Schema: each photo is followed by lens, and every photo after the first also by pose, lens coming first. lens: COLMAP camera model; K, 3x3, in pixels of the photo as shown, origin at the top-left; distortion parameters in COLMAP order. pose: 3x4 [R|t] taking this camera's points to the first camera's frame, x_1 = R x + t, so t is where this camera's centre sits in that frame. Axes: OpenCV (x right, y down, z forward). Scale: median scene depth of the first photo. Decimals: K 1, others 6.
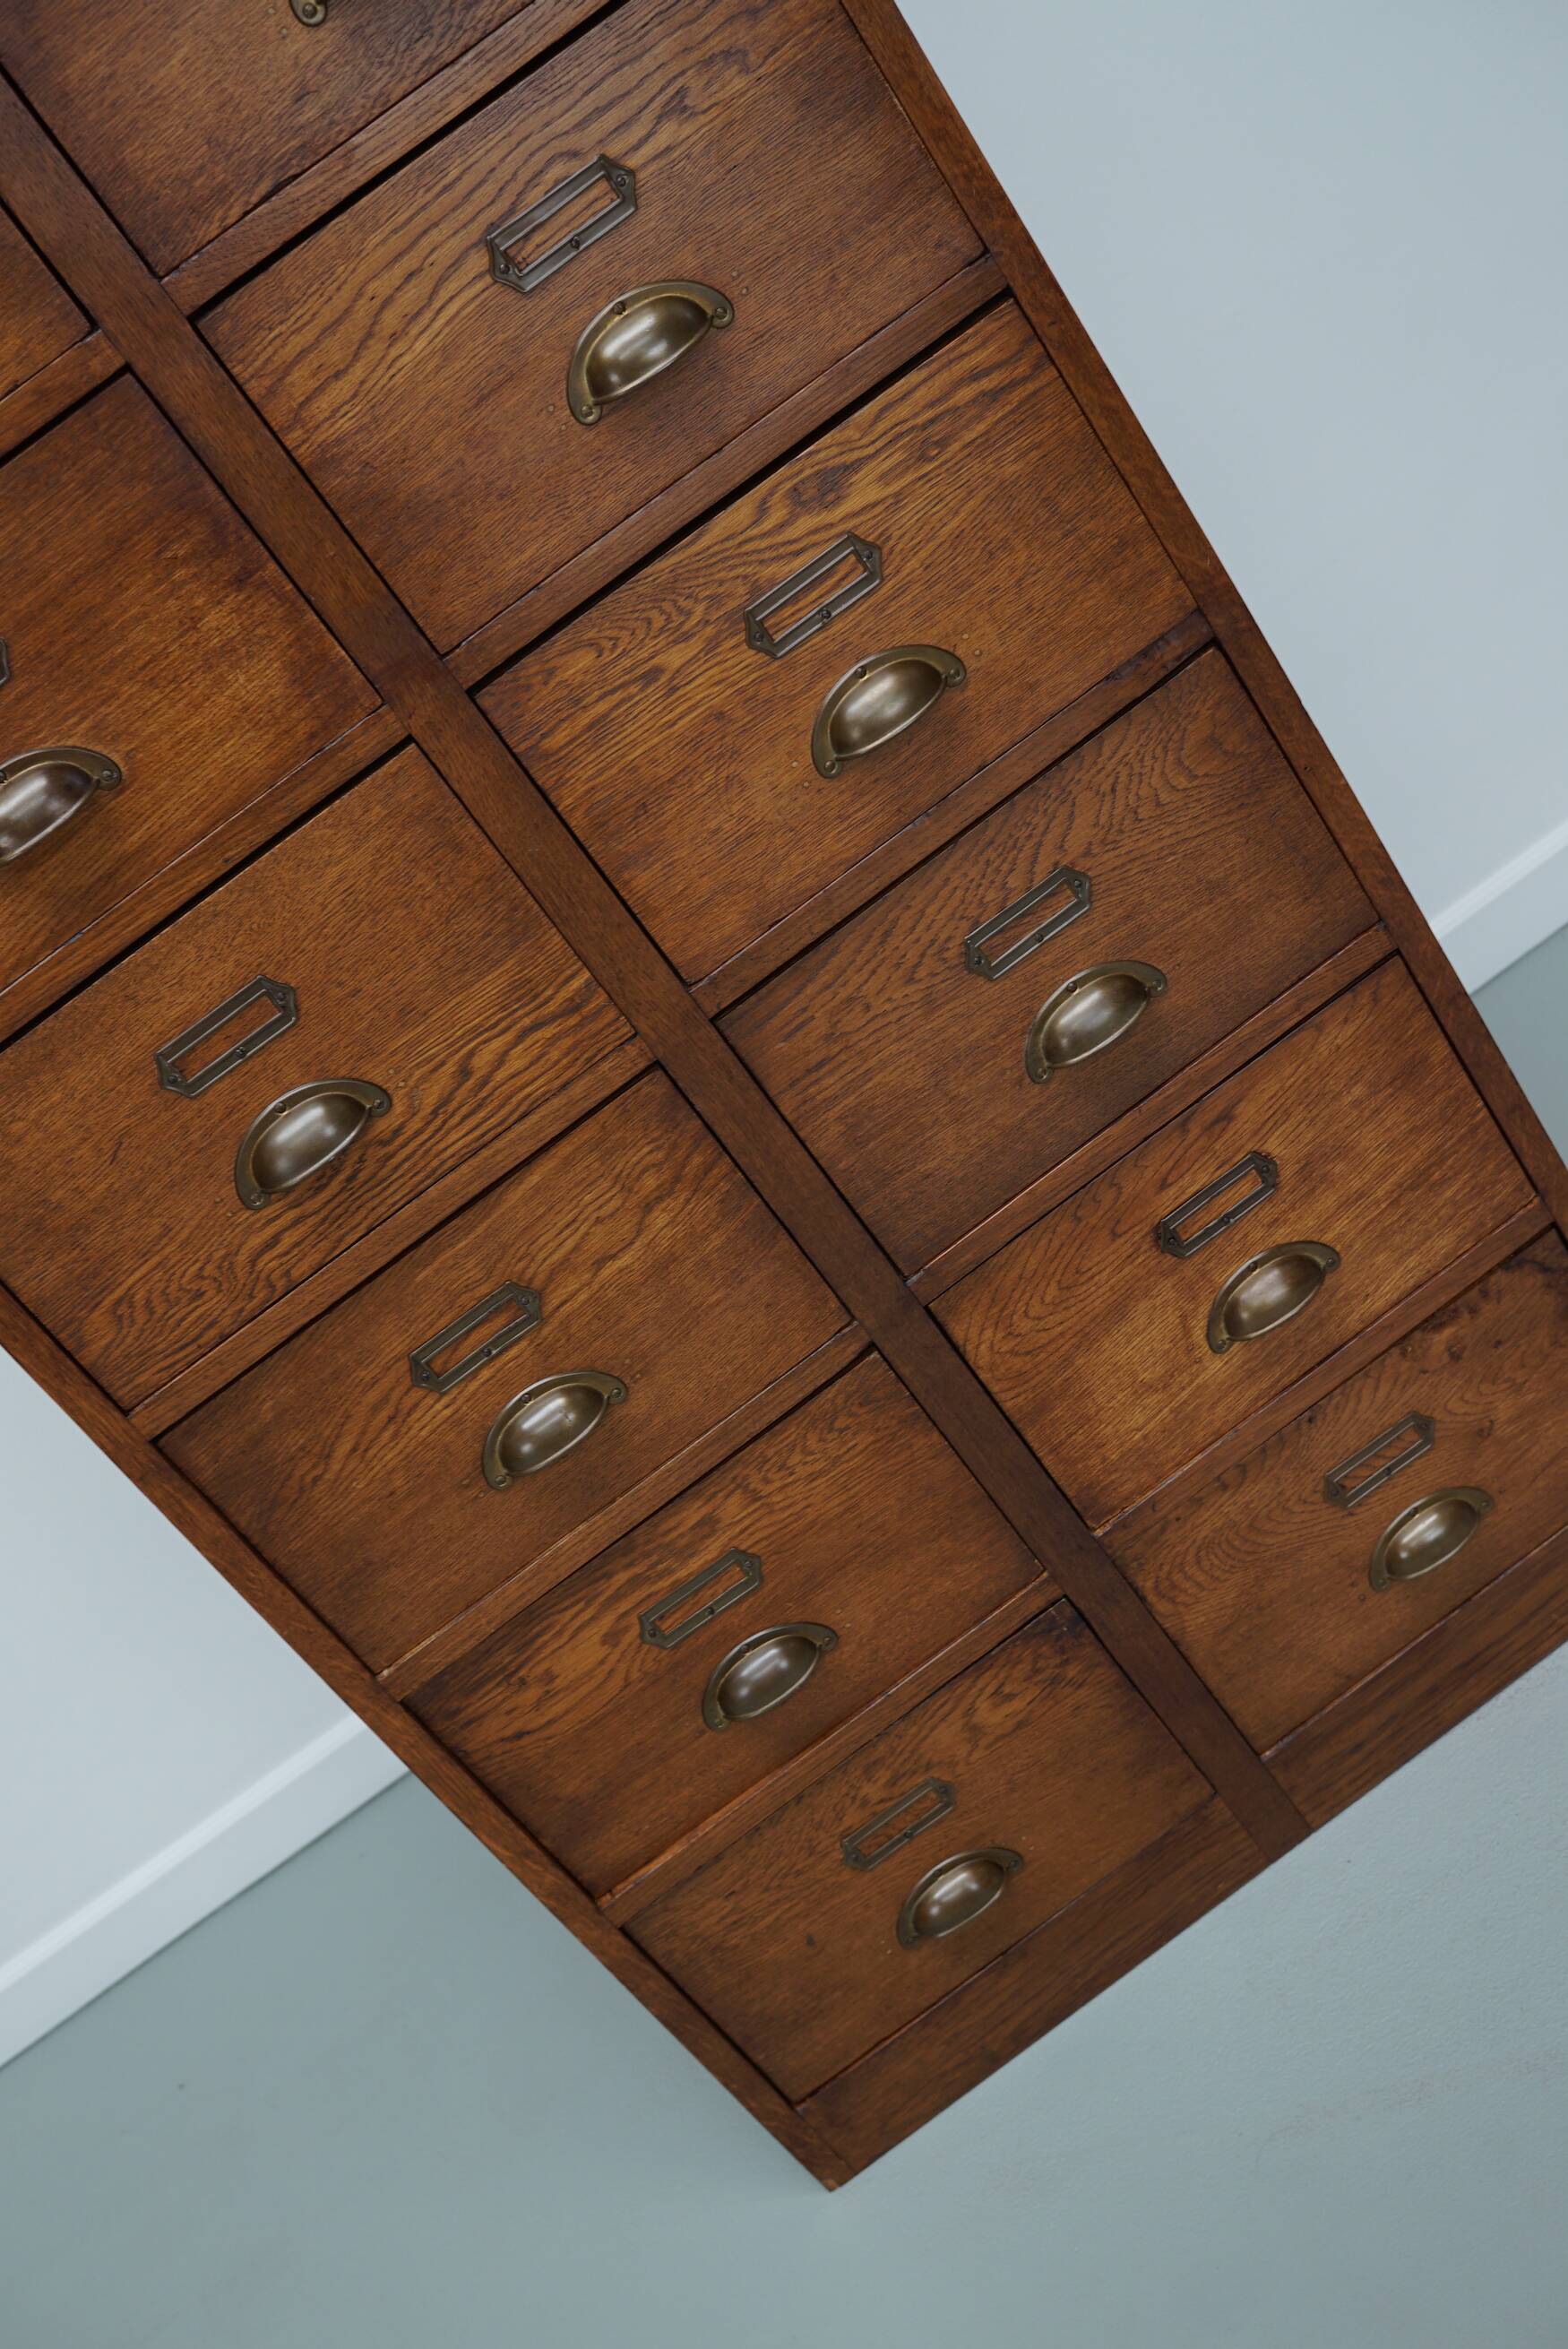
lens RADIAL K [[3026.6, 0, 790.4], [0, 3026.6, 1180.9], [0, 0, 1]] dist [-0.153398, 0.336806]
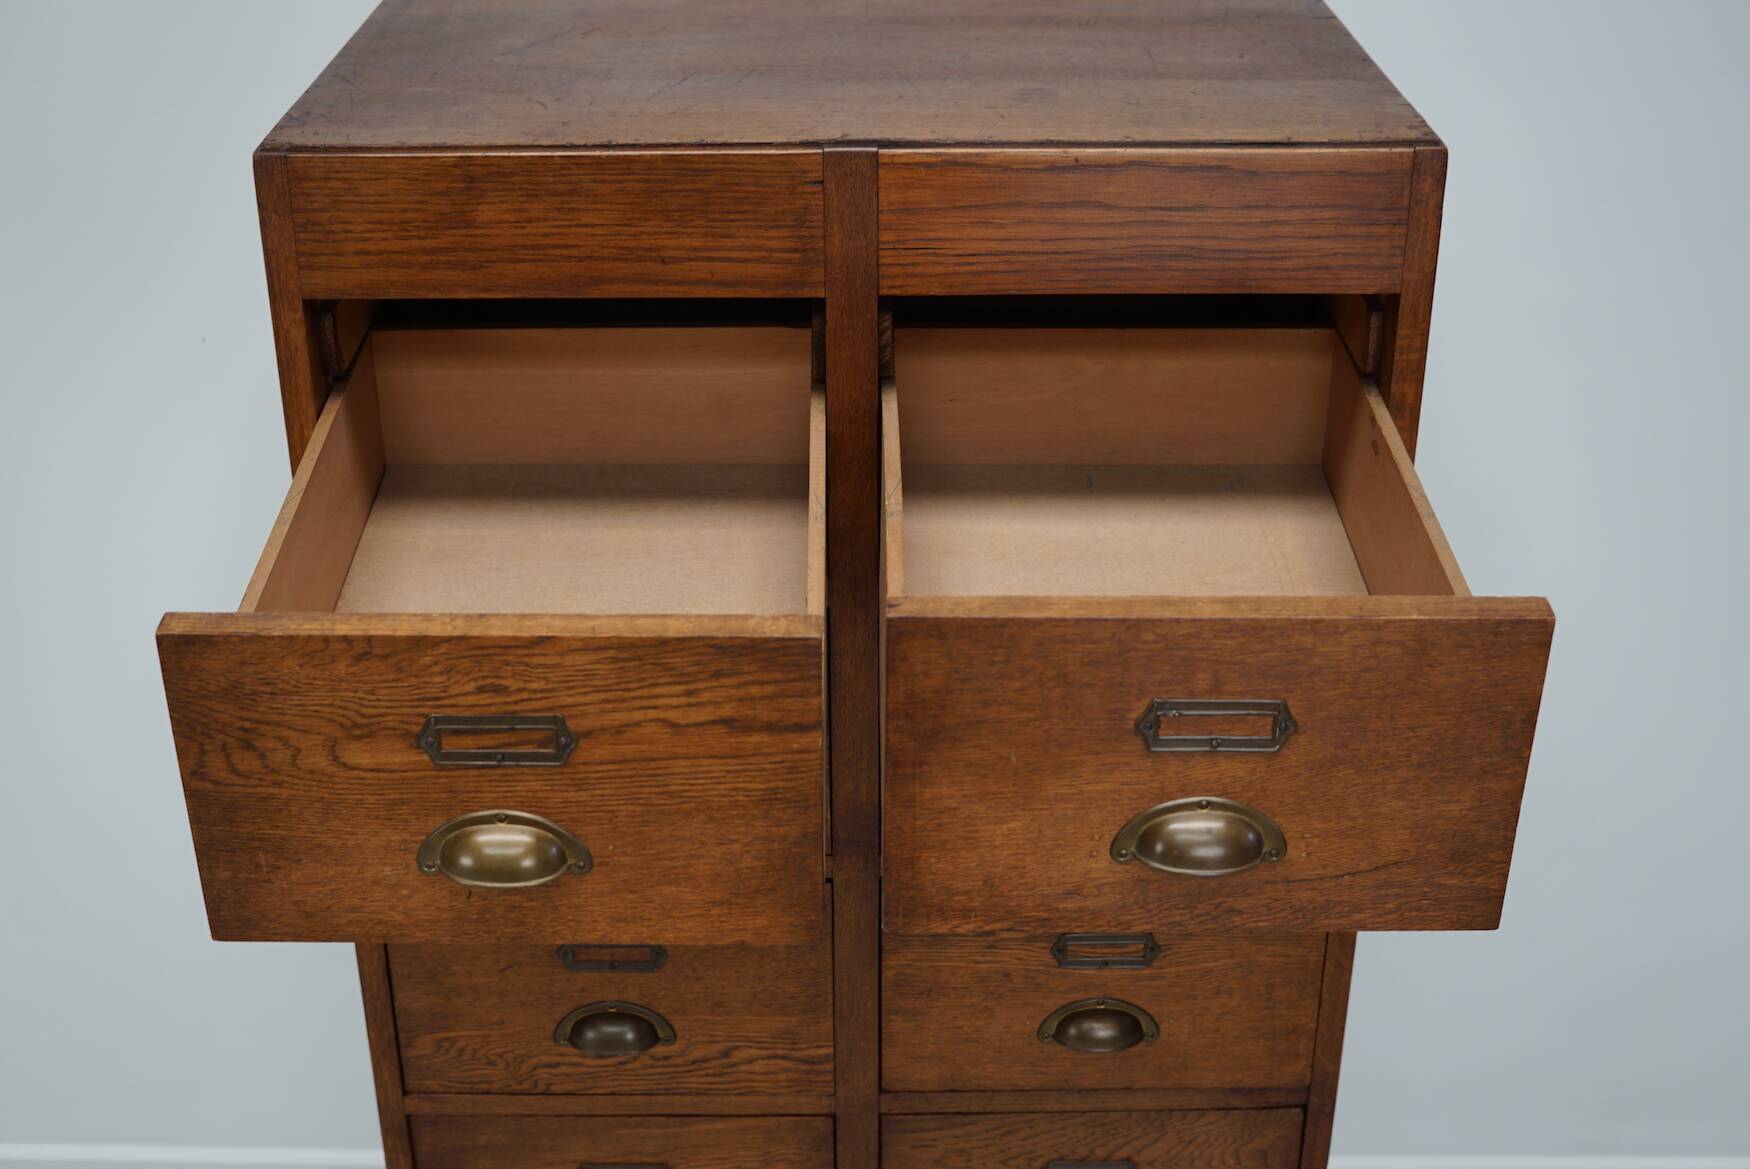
lens RADIAL K [[2255.1, 0, 867.7], [0, 2255.1, 590.8], [0, 0, 1]] dist [-0.153398, 0.336806]
pose [[0.802490, 0.596497, -0.014185, -0.167329], [-0.596626, 0.801937, -0.030560, -0.220134], [-0.006854, 0.032987, 0.999432, -0.106828]]
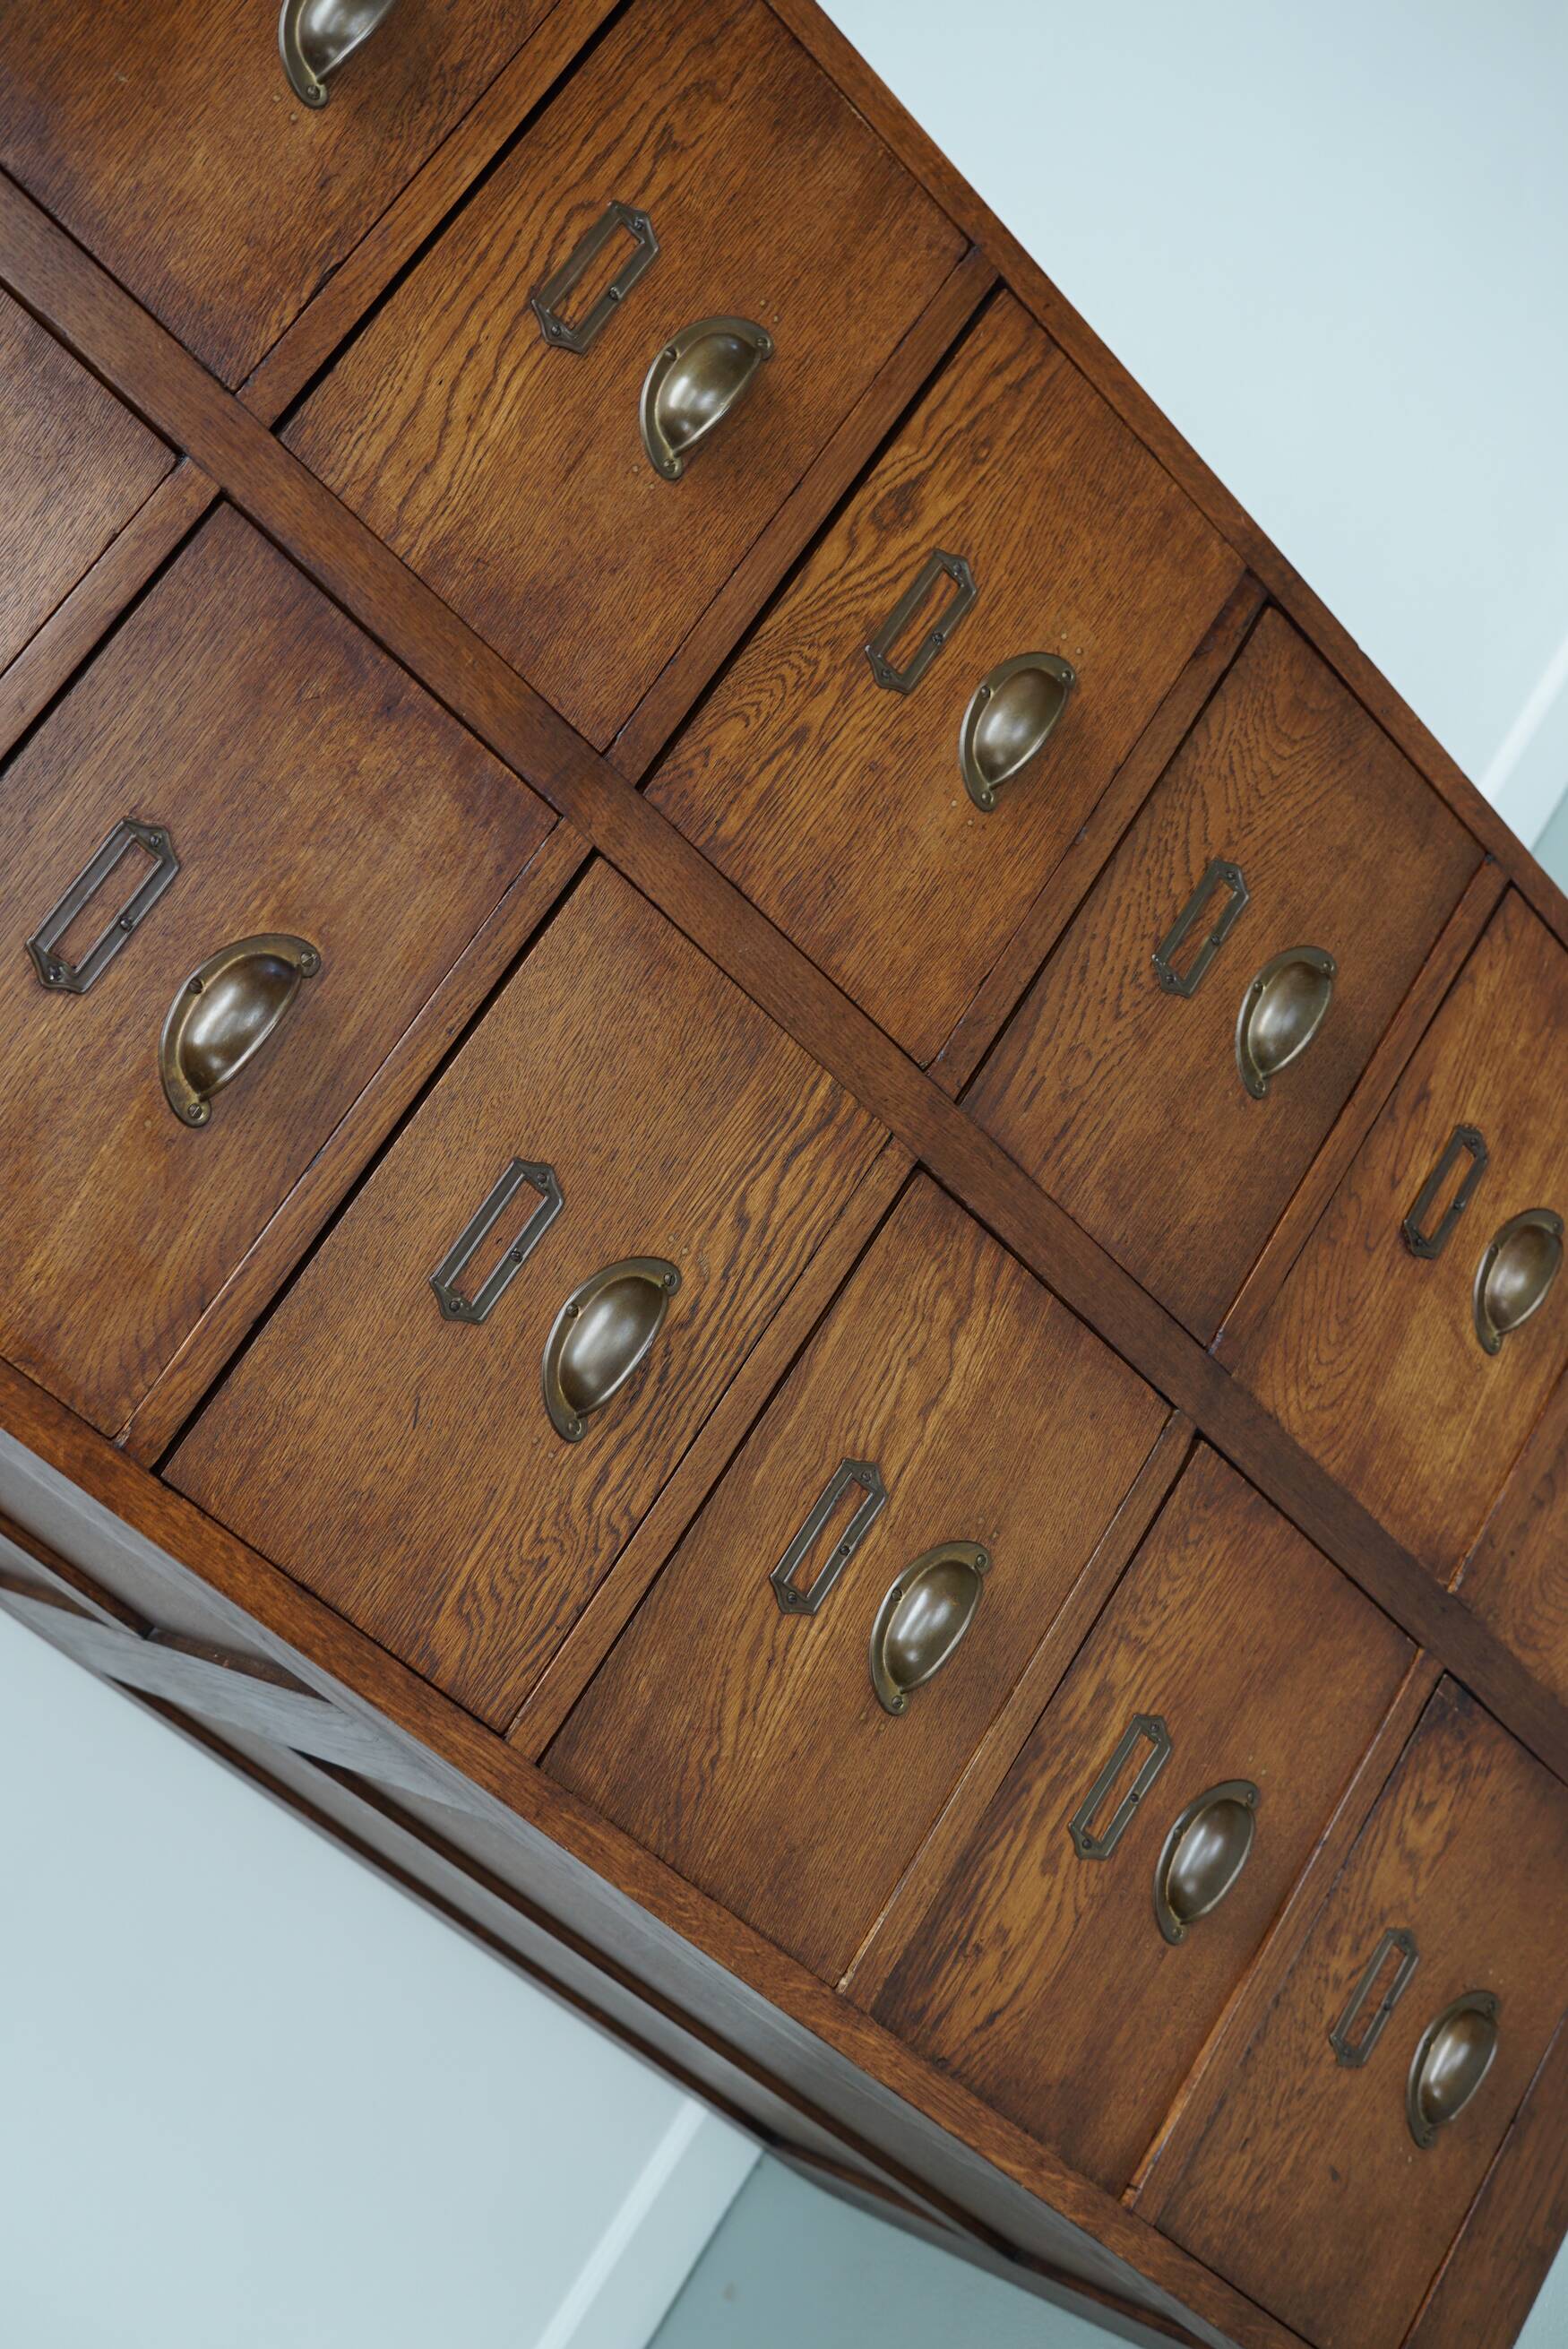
lens RADIAL K [[3026.6, 0, 790.4], [0, 3026.6, 1180.9], [0, 0, 1]] dist [-0.153398, 0.336806]
pose [[0.916179, -0.309317, 0.254829, -0.306642], [0.366895, 0.903195, -0.222769, 0.150198], [-0.161254, 0.297592, 0.940976, 0.161944]]
